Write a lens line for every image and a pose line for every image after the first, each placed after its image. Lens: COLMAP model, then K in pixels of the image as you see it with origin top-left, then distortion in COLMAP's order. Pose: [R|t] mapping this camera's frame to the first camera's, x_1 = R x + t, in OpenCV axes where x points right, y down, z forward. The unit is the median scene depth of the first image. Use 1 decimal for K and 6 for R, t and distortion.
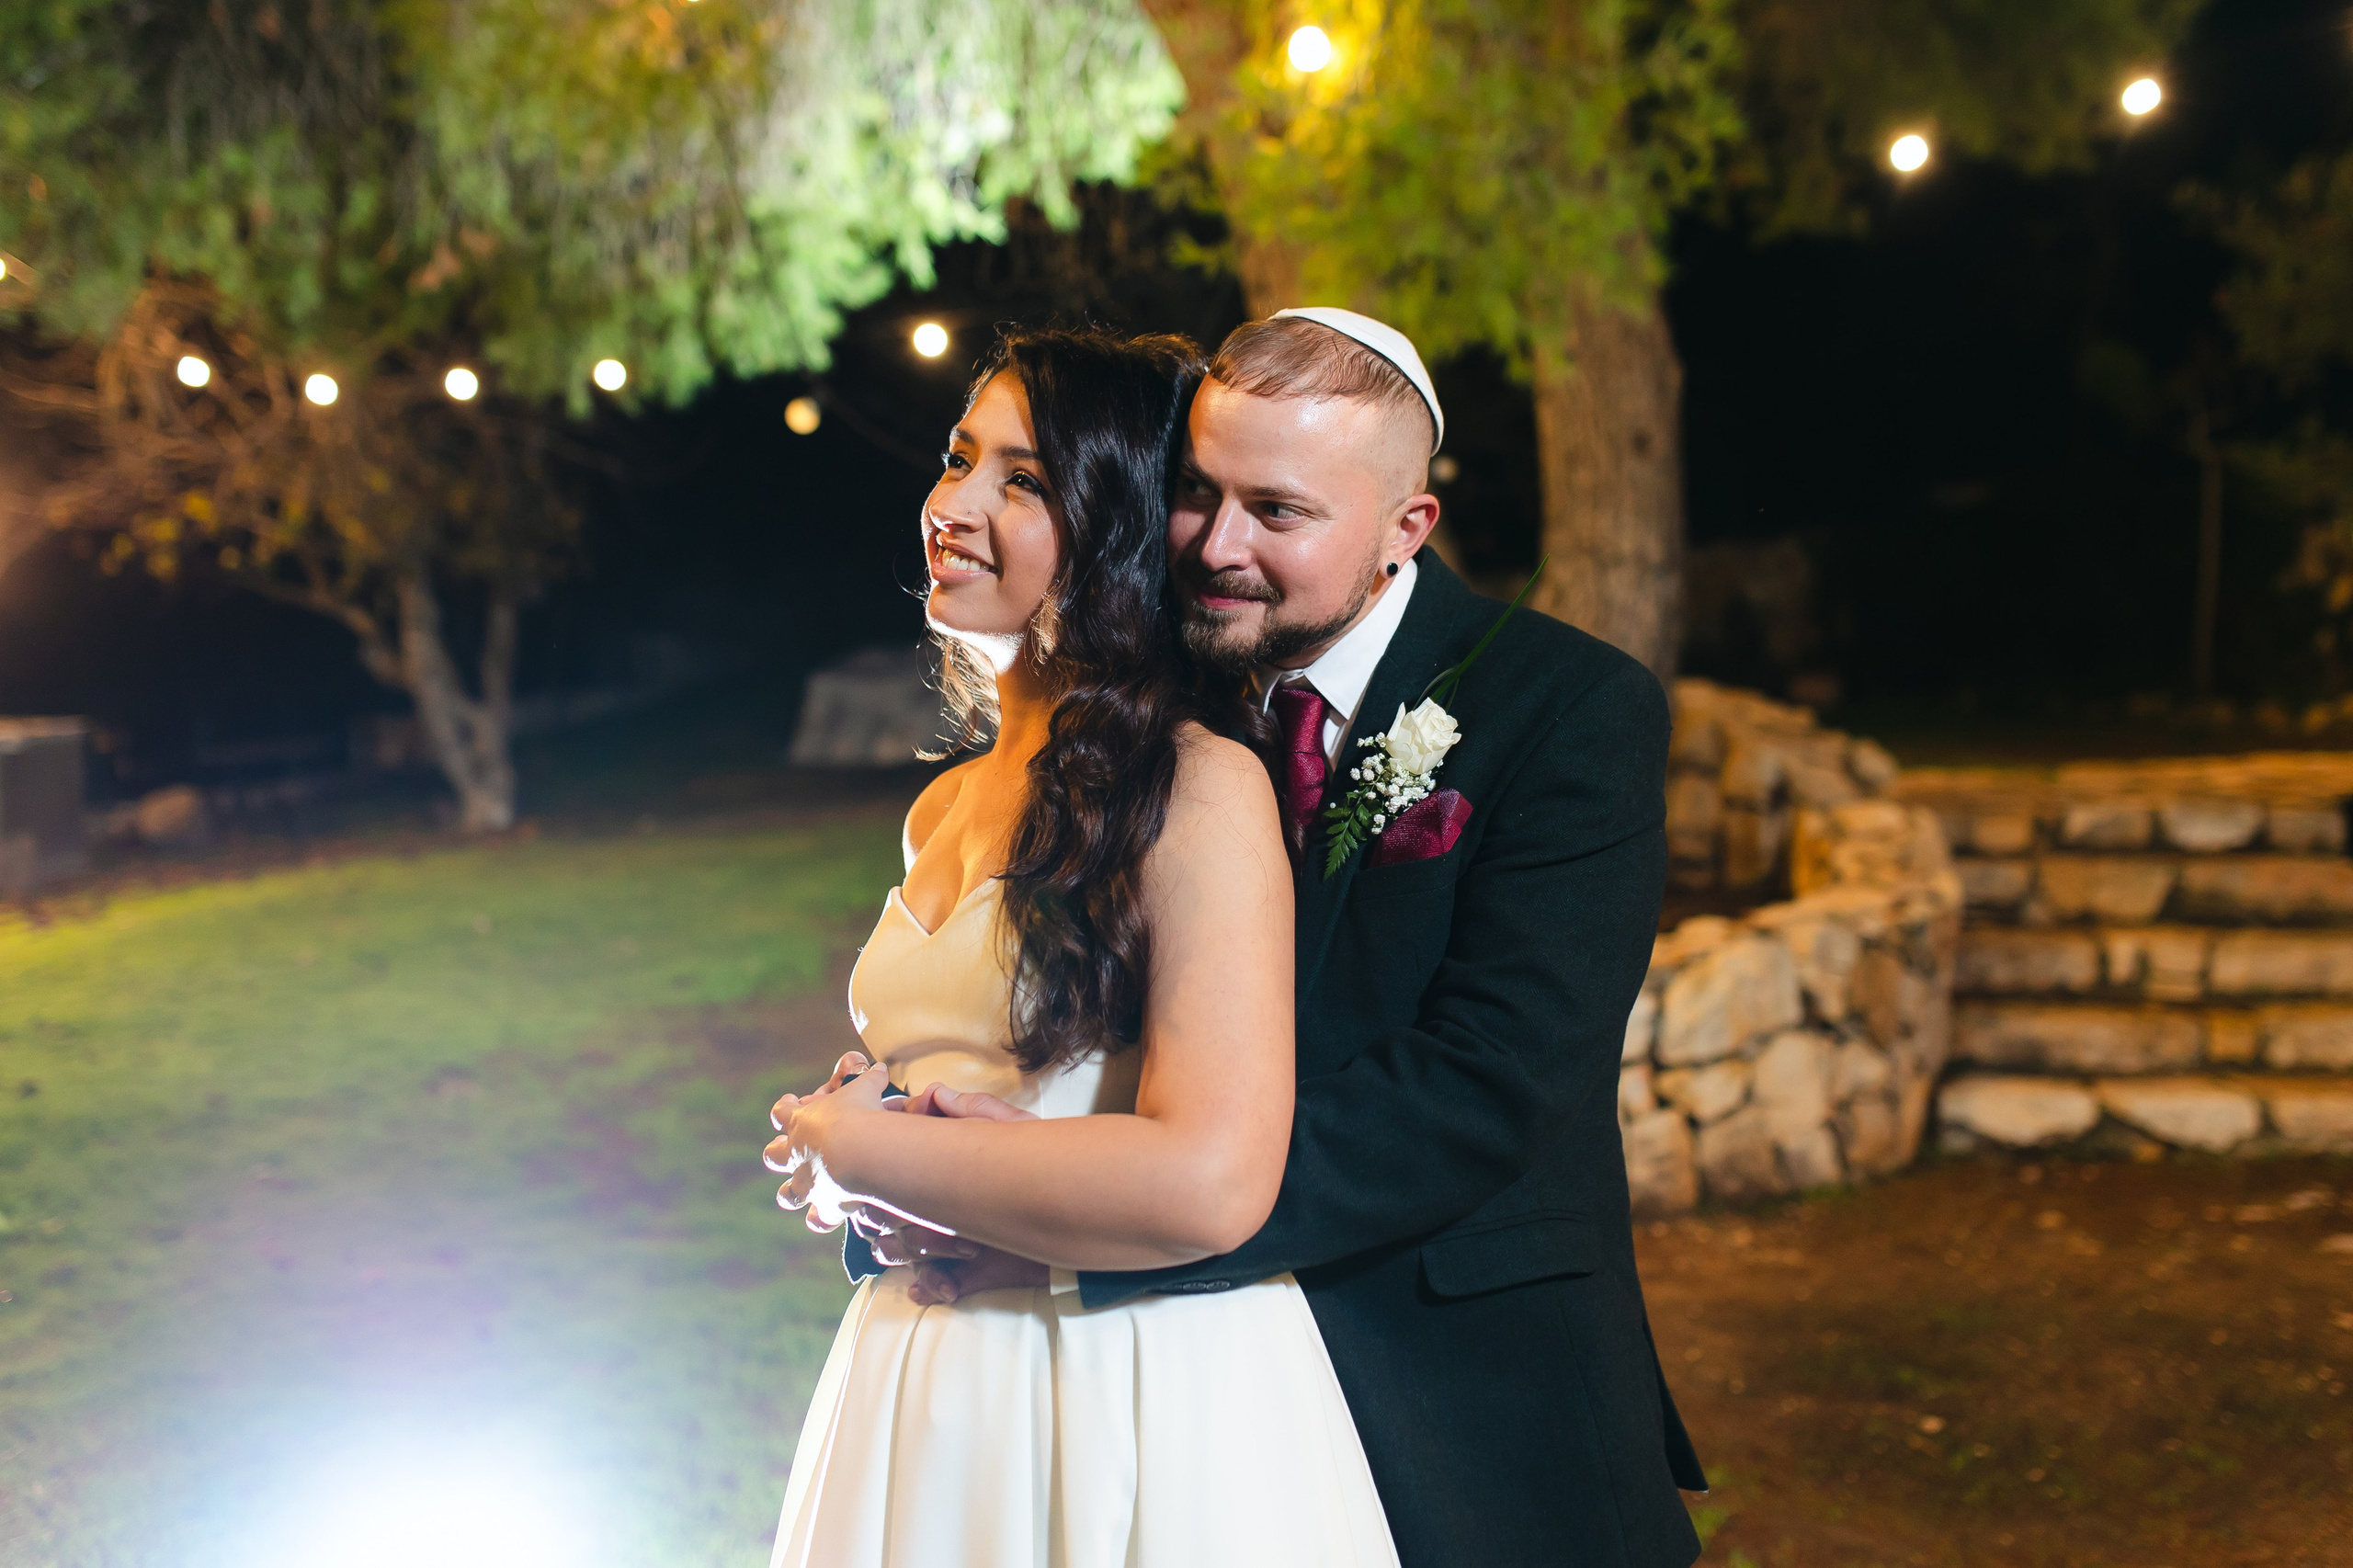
lens RADIAL K [[2460.2, 0, 1218.8], [0, 2460.2, 745.5], [0, 0, 1]] dist [-0.003301, 0.002426]
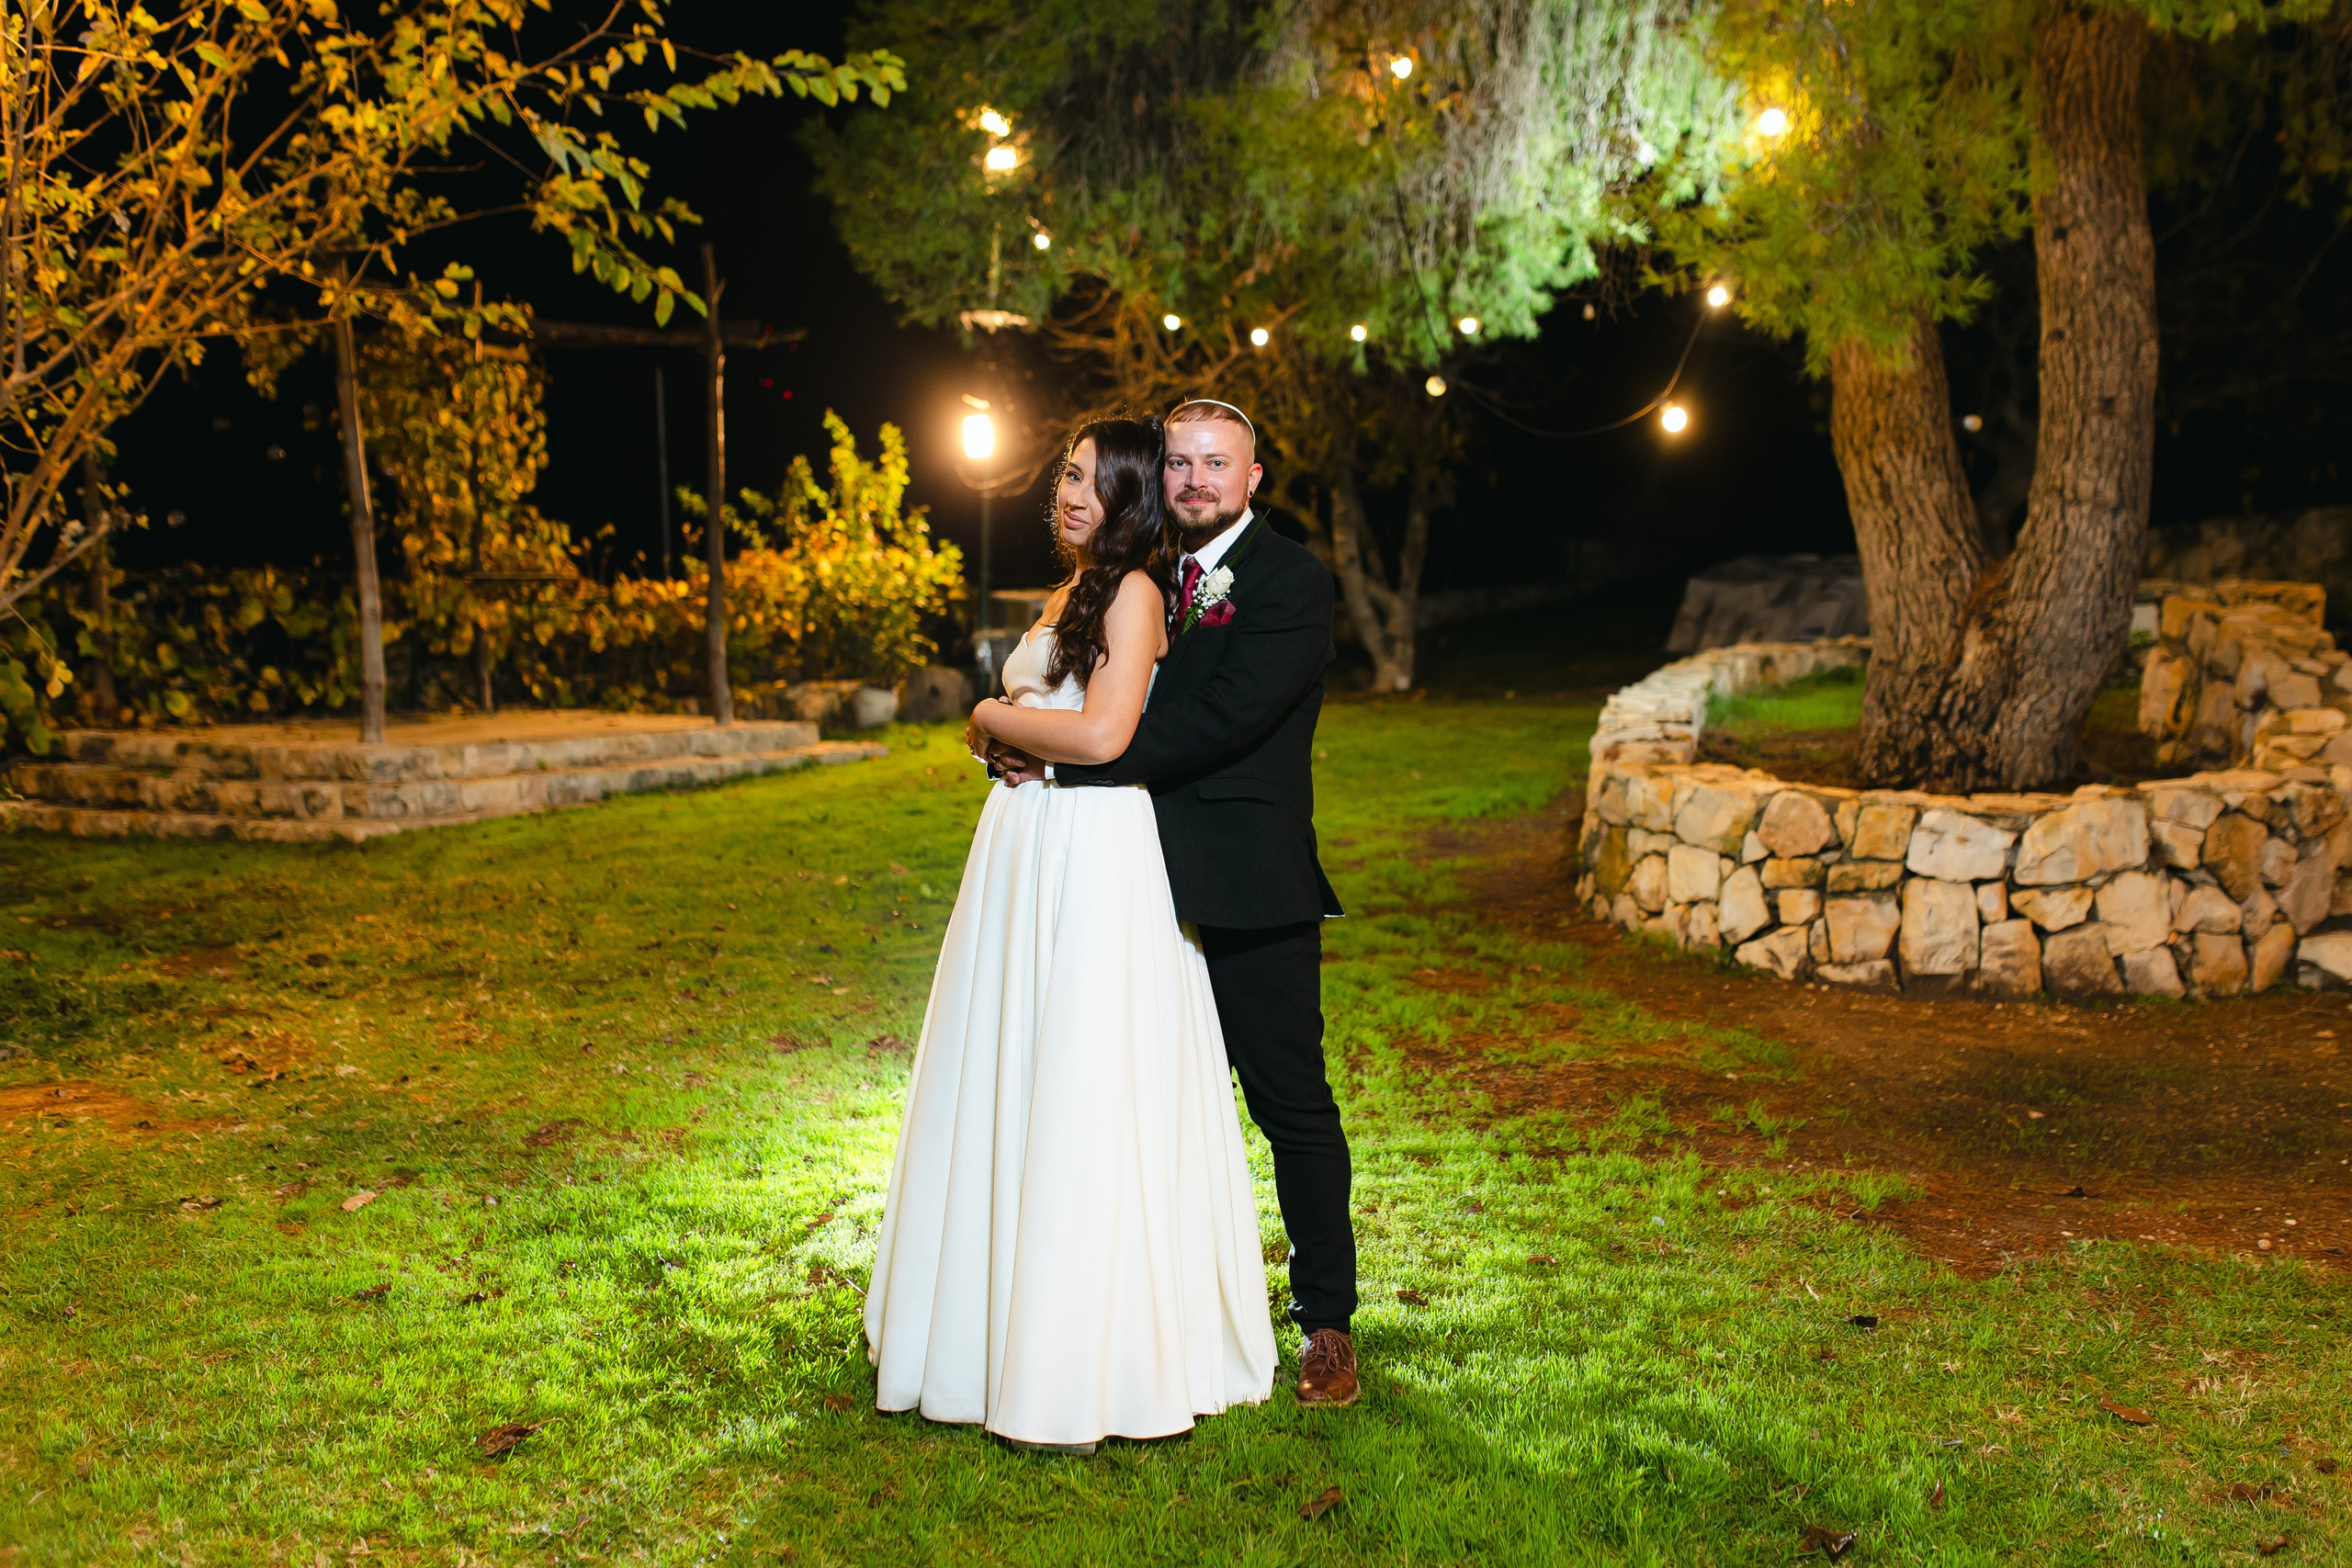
lens RADIAL K [[2479.7, 0, 1251.5], [0, 2479.7, 774.7], [0, 0, 1]] dist [0.003474, 0.013236]
pose [[0.912319, 0.069190, -0.403593, 0.273949], [-0.049503, 0.997028, 0.059025, 0.010270], [0.406477, -0.033871, 0.913033, -0.306008]]
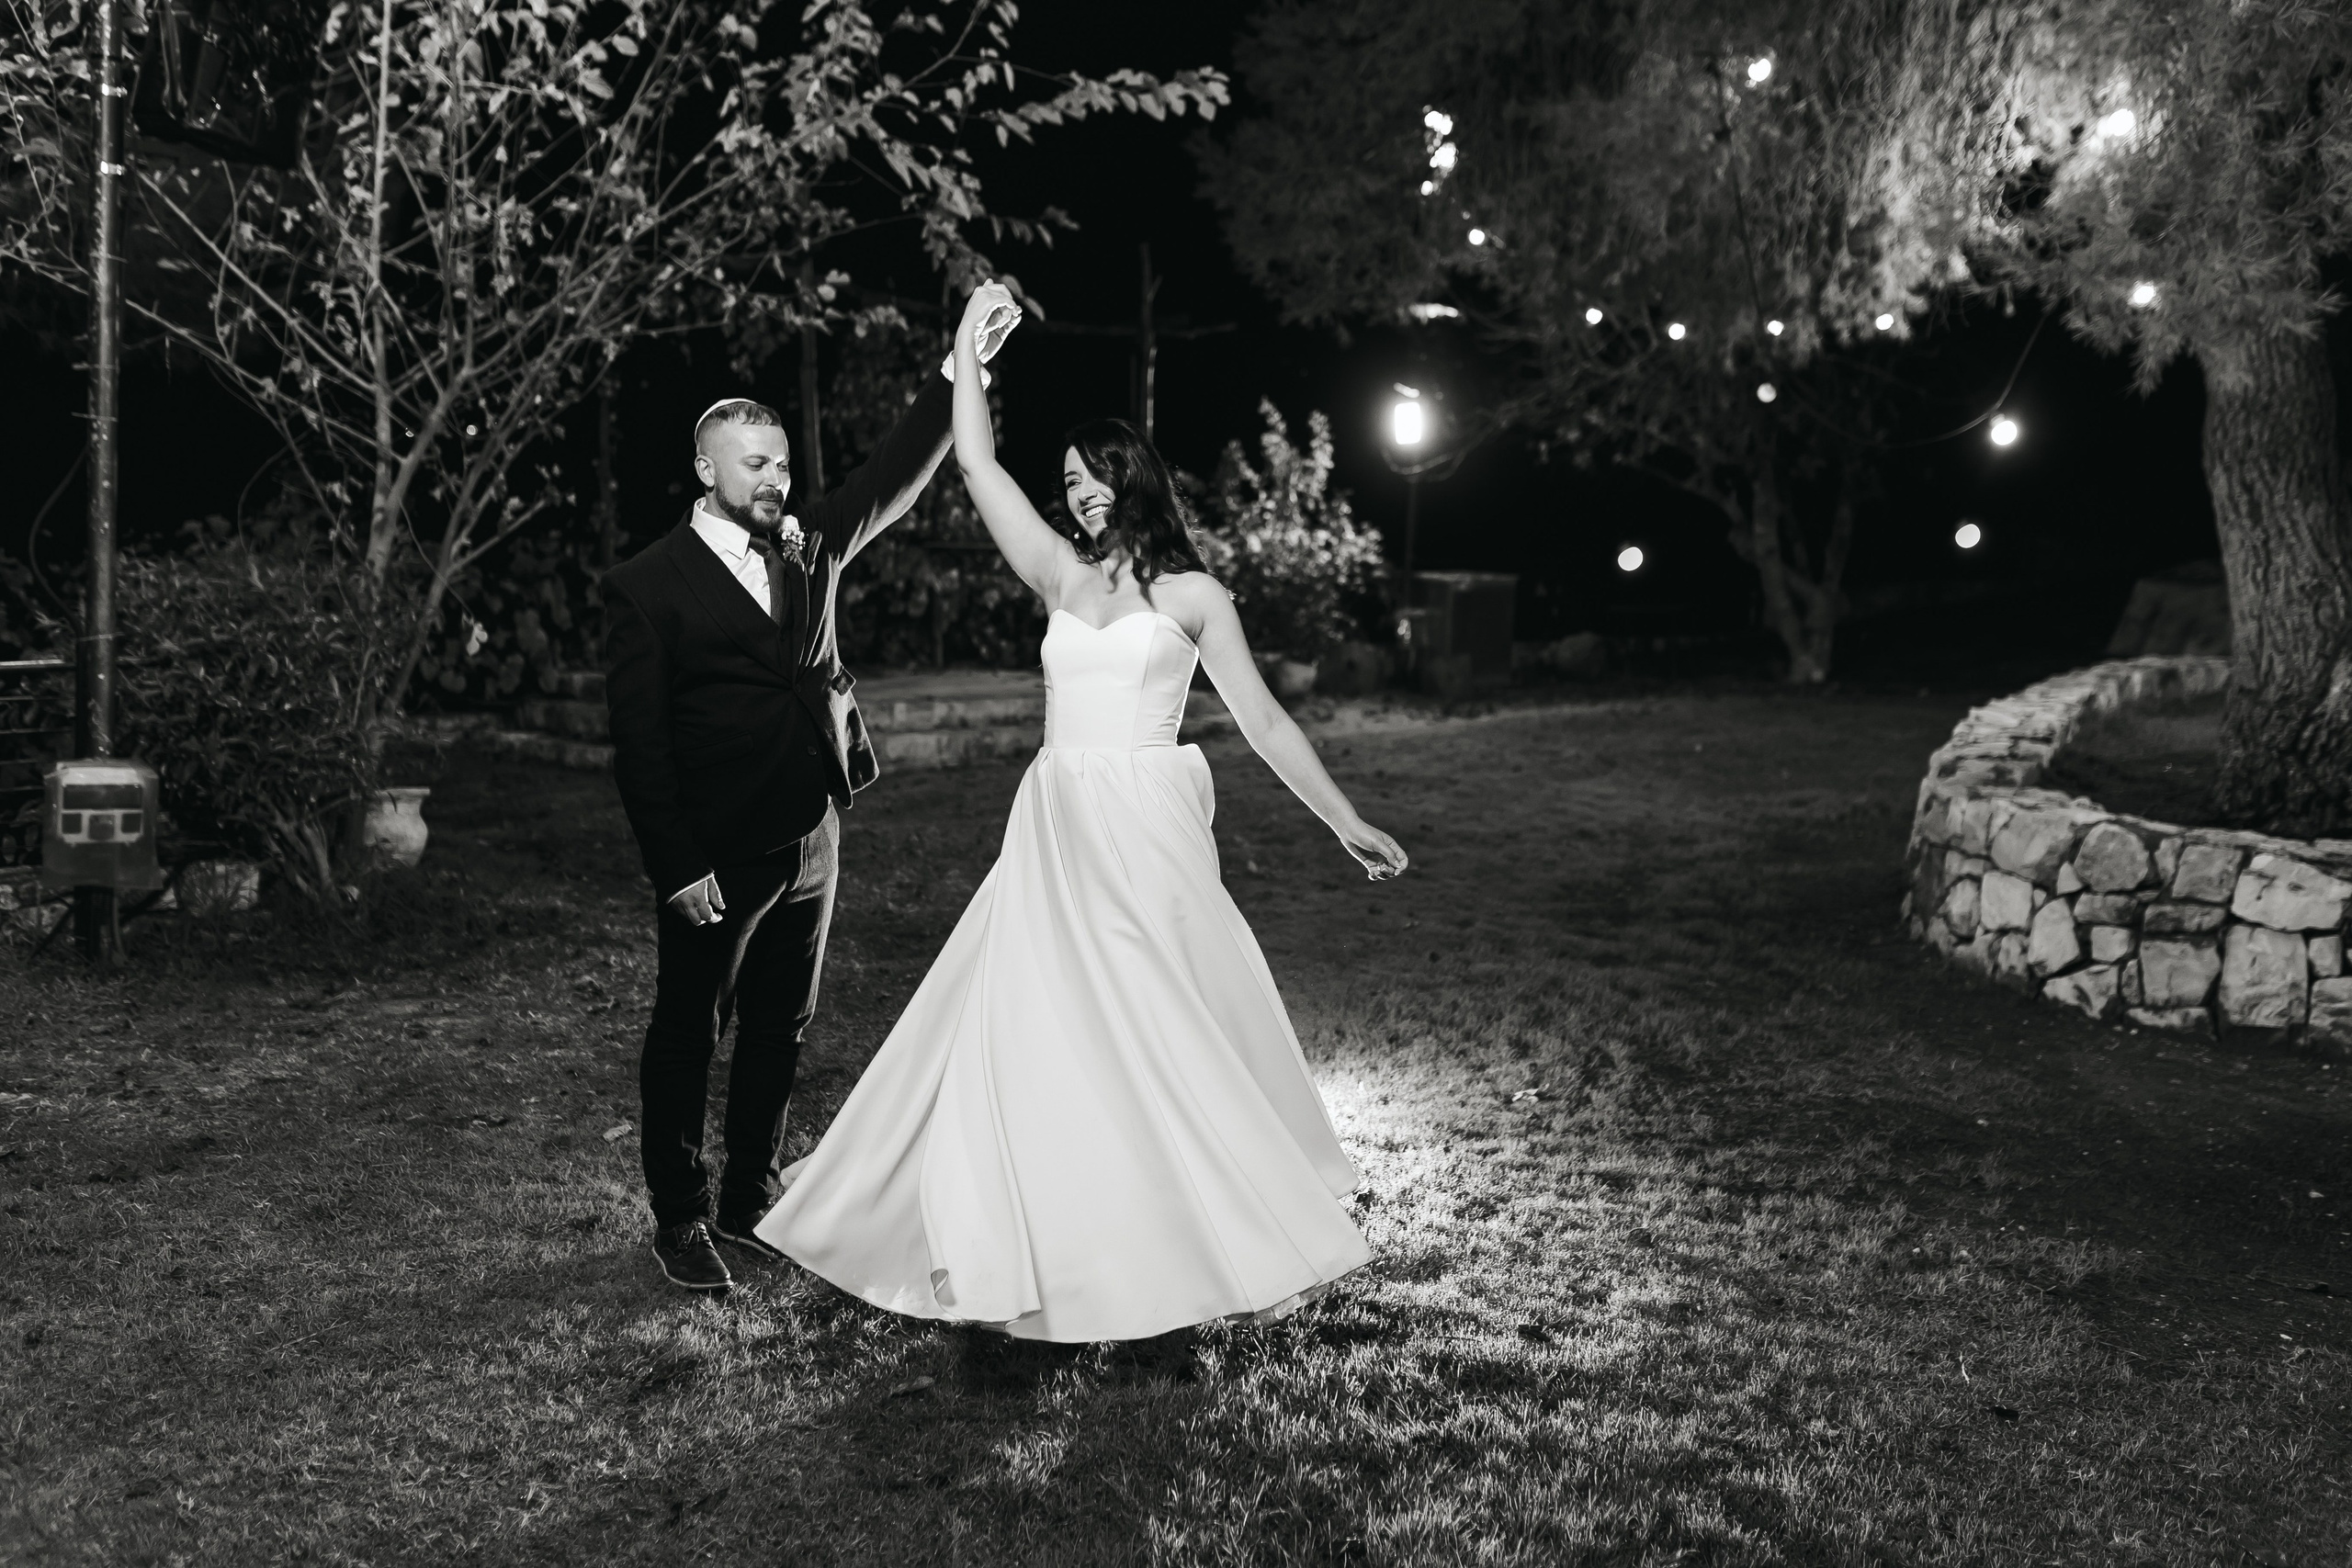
lens RADIAL K [[2333.8, 0, 1165.7], [0, 2333.8, 775.0], [0, 0, 1]] dist [-0.002227, 0.015098]
pose [[0.781027, 0.122785, -0.612308, 0.340478], [-0.081855, 0.992150, 0.094544, -0.010939], [0.619110, -0.023721, 0.784946, -0.229990]]
